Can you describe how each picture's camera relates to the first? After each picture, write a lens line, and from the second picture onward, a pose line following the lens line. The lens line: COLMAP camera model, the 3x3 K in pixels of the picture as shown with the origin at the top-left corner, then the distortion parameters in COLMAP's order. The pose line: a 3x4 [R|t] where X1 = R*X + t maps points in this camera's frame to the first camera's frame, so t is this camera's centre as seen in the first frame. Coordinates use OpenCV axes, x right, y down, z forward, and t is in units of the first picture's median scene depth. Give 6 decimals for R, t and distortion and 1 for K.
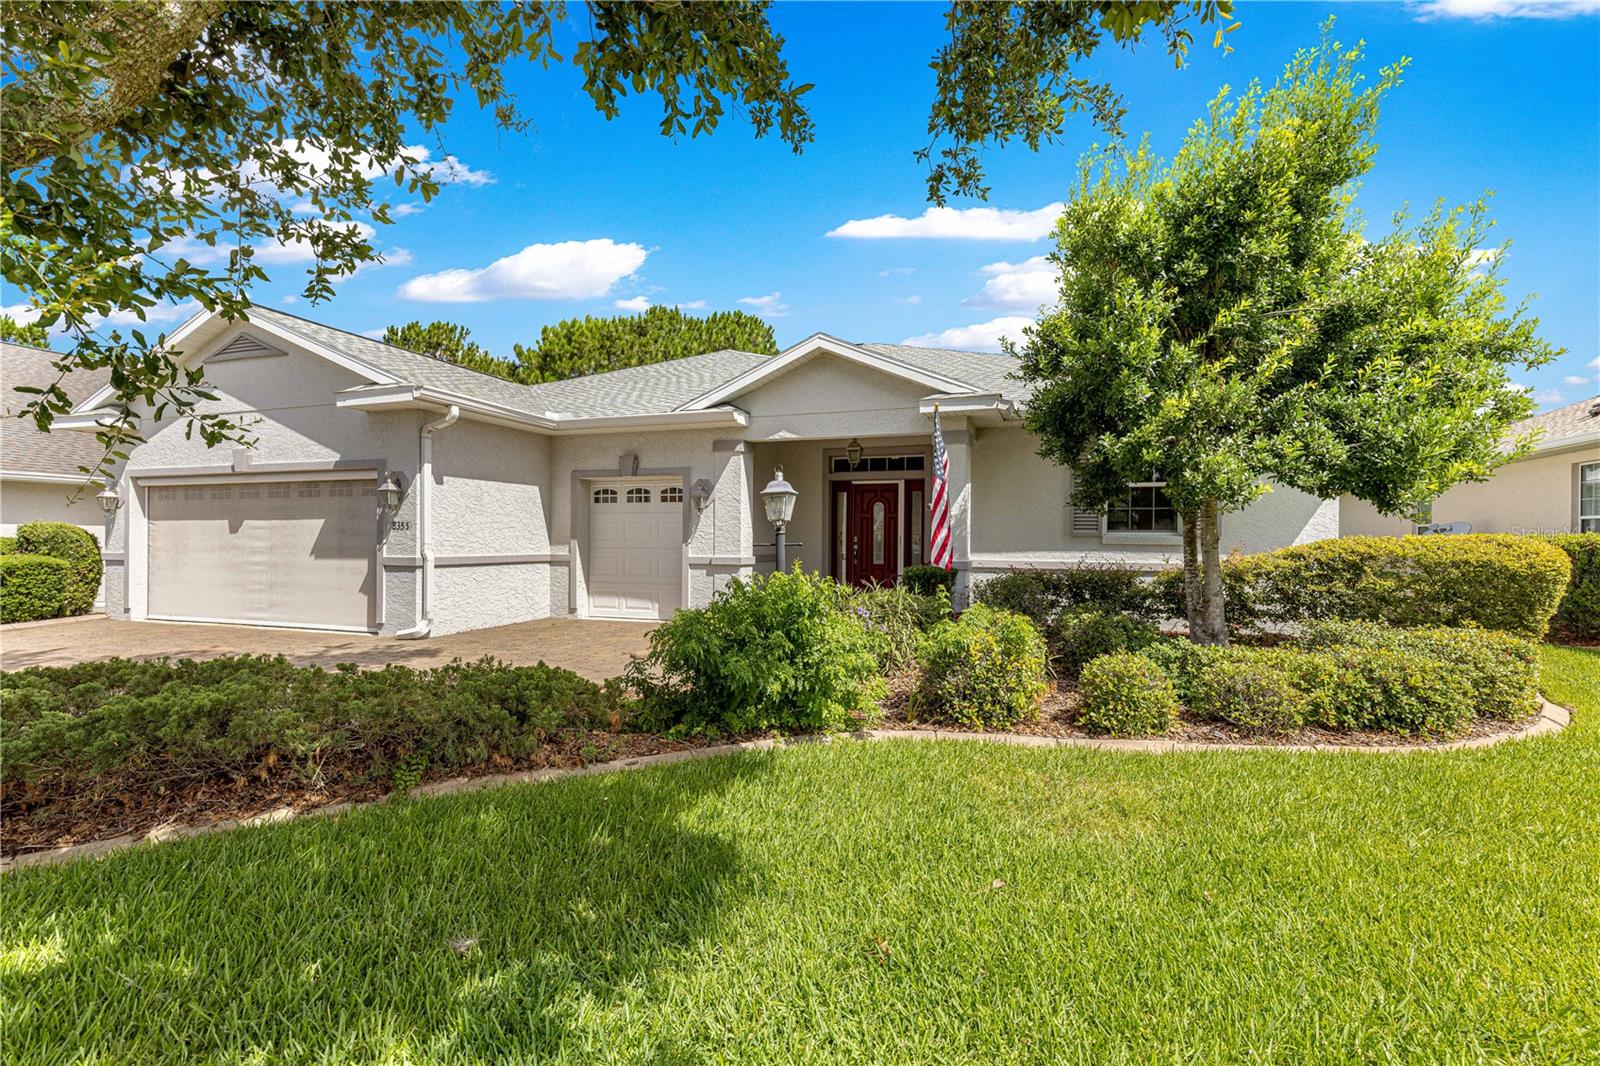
lens RADIAL K [[717.7, 0, 803.0], [0, 717.7, 539.7], [0, 0, 1]] dist [0.002561, 0.000268]
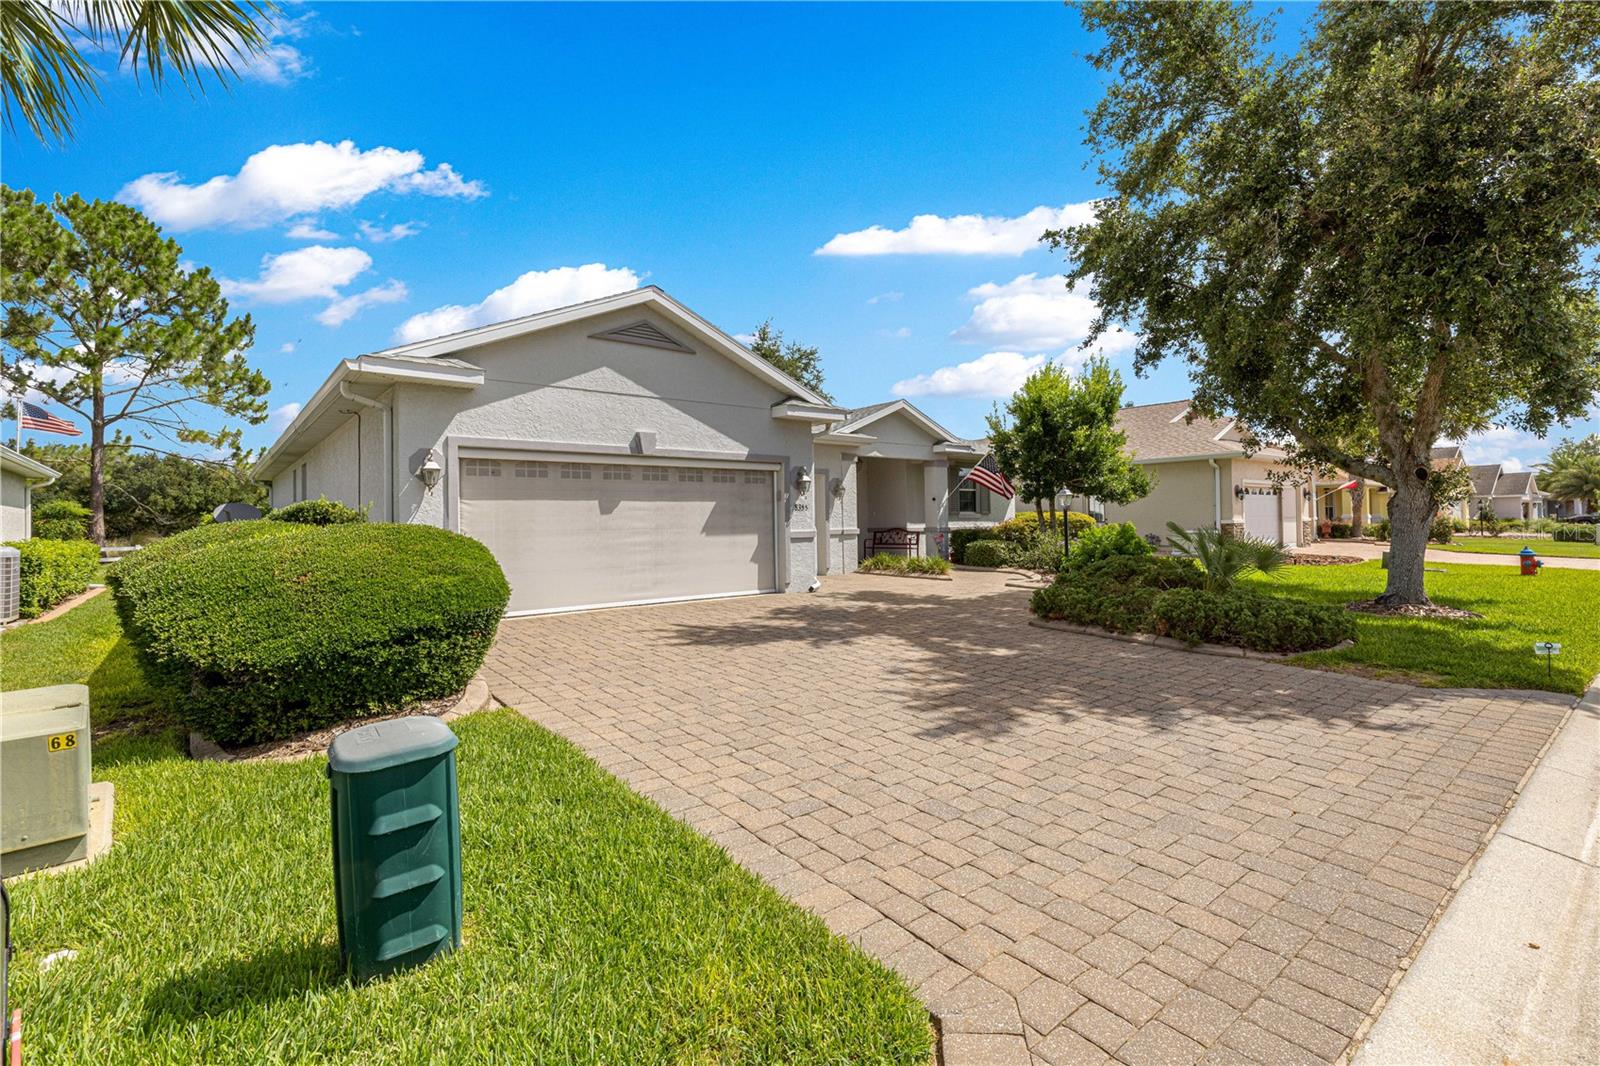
lens RADIAL K [[735.8, 0, 800.0], [0, 735.8, 533.0], [0, 0, 1]] dist [0.000628, 0.000107]
pose [[0.531539, -0.023025, 0.846721, -1.488195], [0.016172, 0.999724, 0.017034, 0.003480], [-0.846880, 0.004639, 0.531764, 0.240099]]
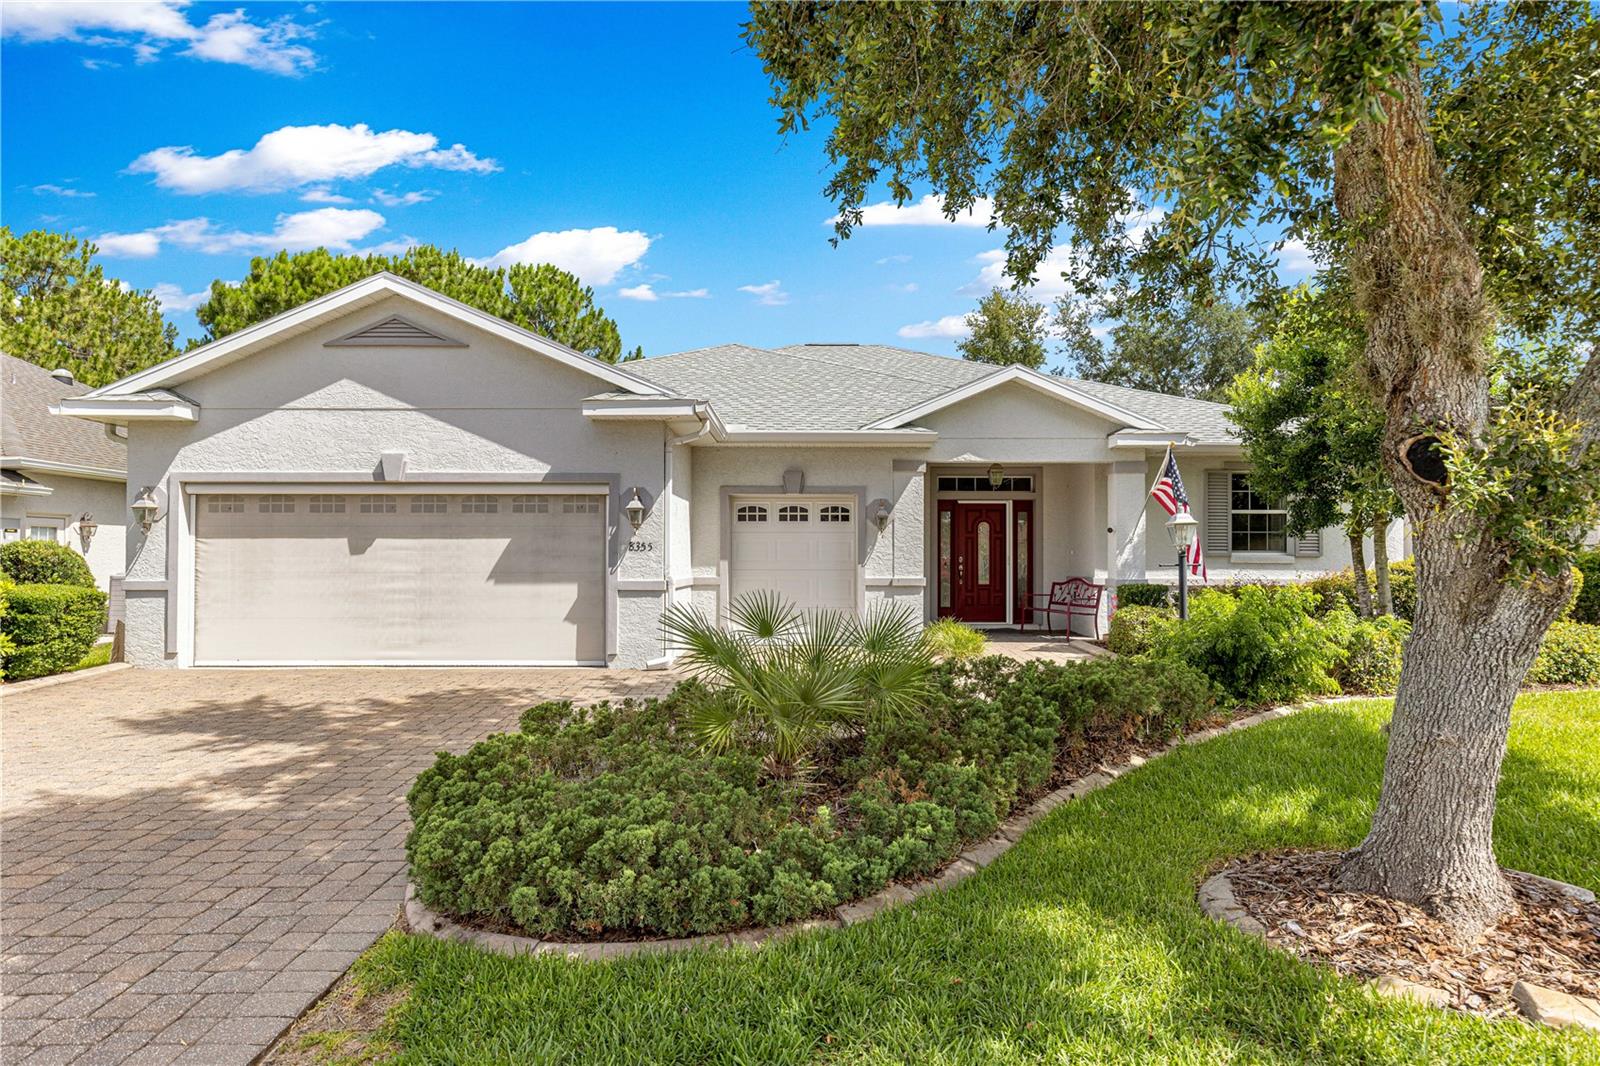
lens RADIAL K [[946.9, 0, 802.8], [0, 946.9, 541.6], [0, 0, 1]] dist [0.003652, 0.001635]
pose [[0.945132, 0.002867, 0.326675, -0.658994], [0.003574, 0.999811, -0.019113, -0.001688], [-0.326668, 0.019232, 0.944943, -0.184054]]
